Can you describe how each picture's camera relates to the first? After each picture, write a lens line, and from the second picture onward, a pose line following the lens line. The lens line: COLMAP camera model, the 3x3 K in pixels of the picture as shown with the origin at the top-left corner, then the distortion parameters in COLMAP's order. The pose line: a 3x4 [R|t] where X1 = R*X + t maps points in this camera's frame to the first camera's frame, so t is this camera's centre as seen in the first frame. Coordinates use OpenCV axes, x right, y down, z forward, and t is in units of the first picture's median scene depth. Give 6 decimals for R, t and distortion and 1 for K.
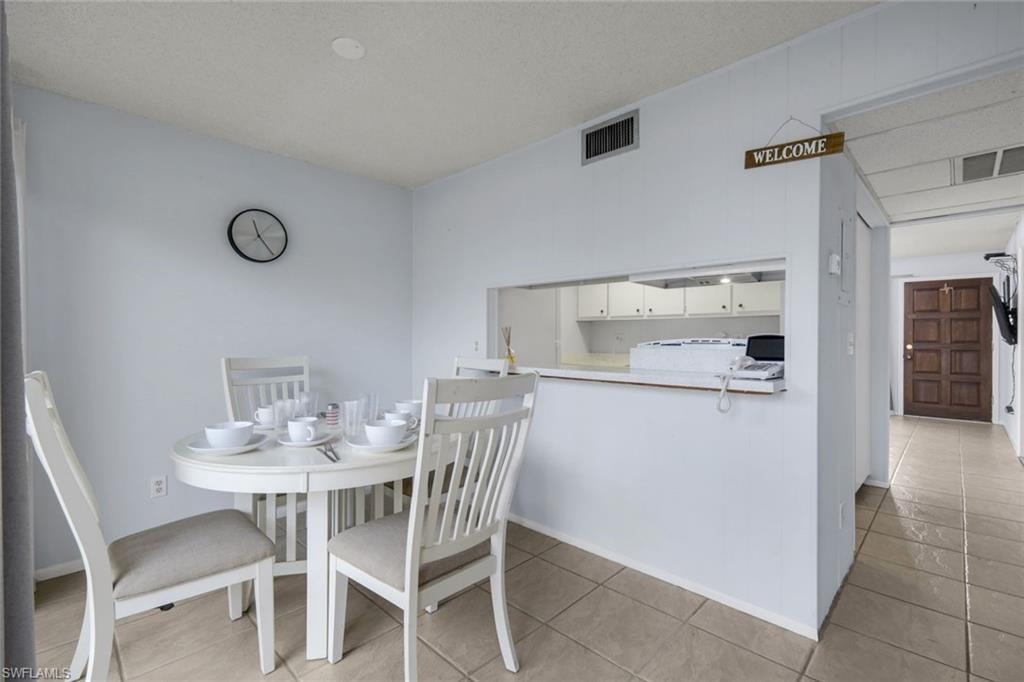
lens RADIAL K [[453.4, 0, 512.2], [0, 453.4, 337.9], [0, 0, 1]] dist [0.003110, -0.000098]
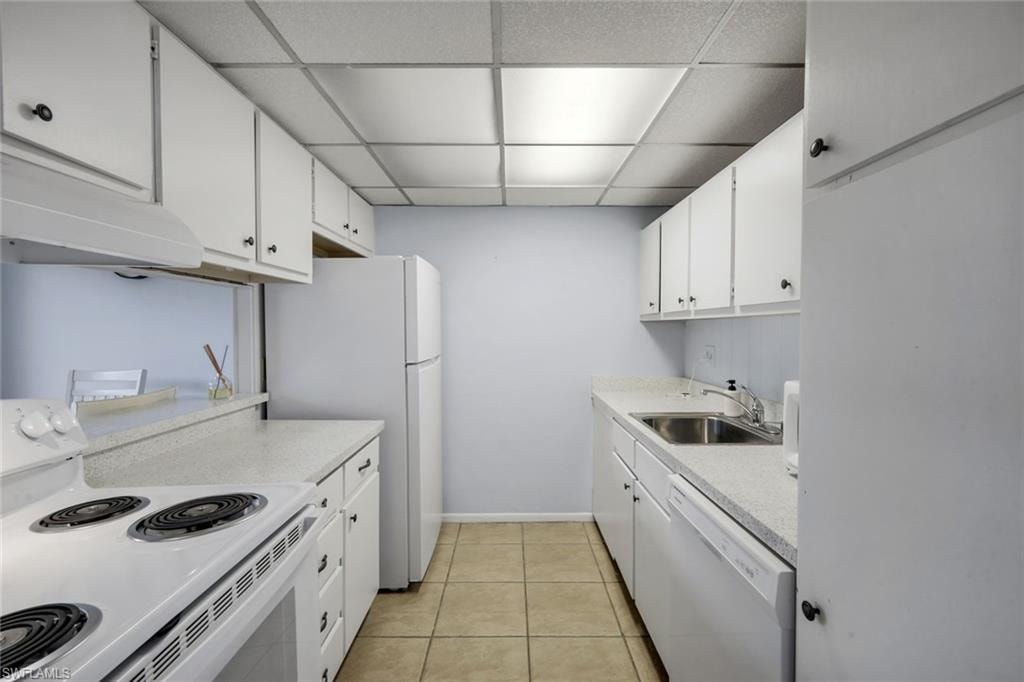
lens RADIAL K [[448.9, 0, 512.1], [0, 448.9, 337.7], [0, 0, 1]] dist [0.001060, -0.000151]
pose [[0.704526, 0.013400, -0.709552, 0.525630], [-0.003350, 0.999873, 0.015557, -0.030579], [0.709670, -0.008583, 0.704481, 0.578842]]
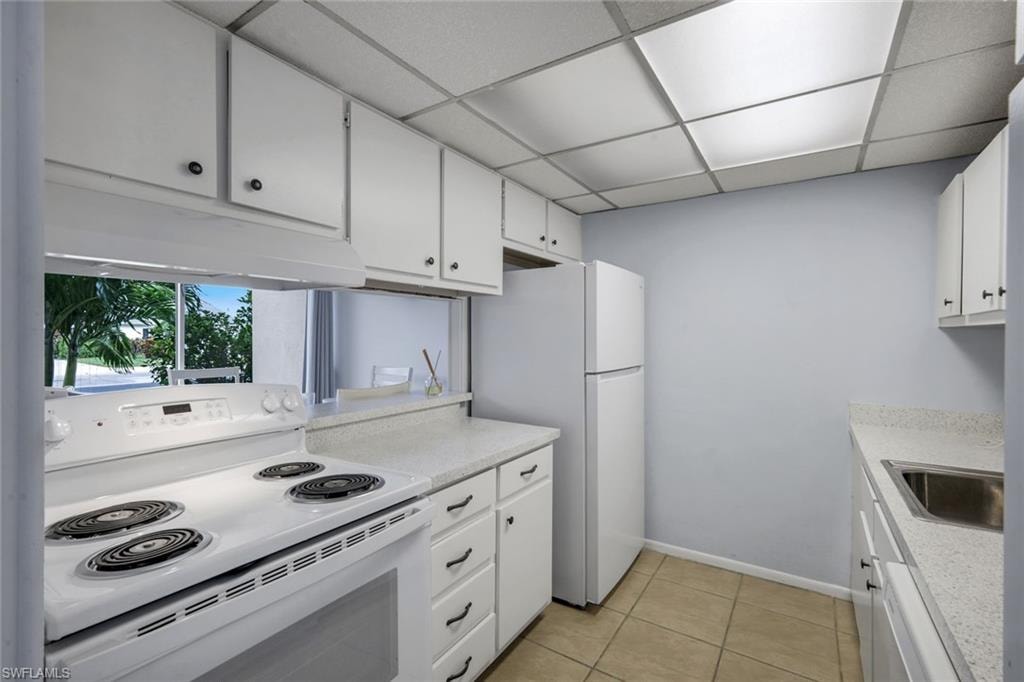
lens RADIAL K [[453.4, 0, 512.2], [0, 453.4, 337.9], [0, 0, 1]] dist [0.003110, -0.000098]
pose [[0.199714, 0.003903, -0.979847, 0.551906], [-0.010275, 0.999945, 0.001889, -0.031393], [0.979800, 0.009691, 0.199743, 0.673266]]
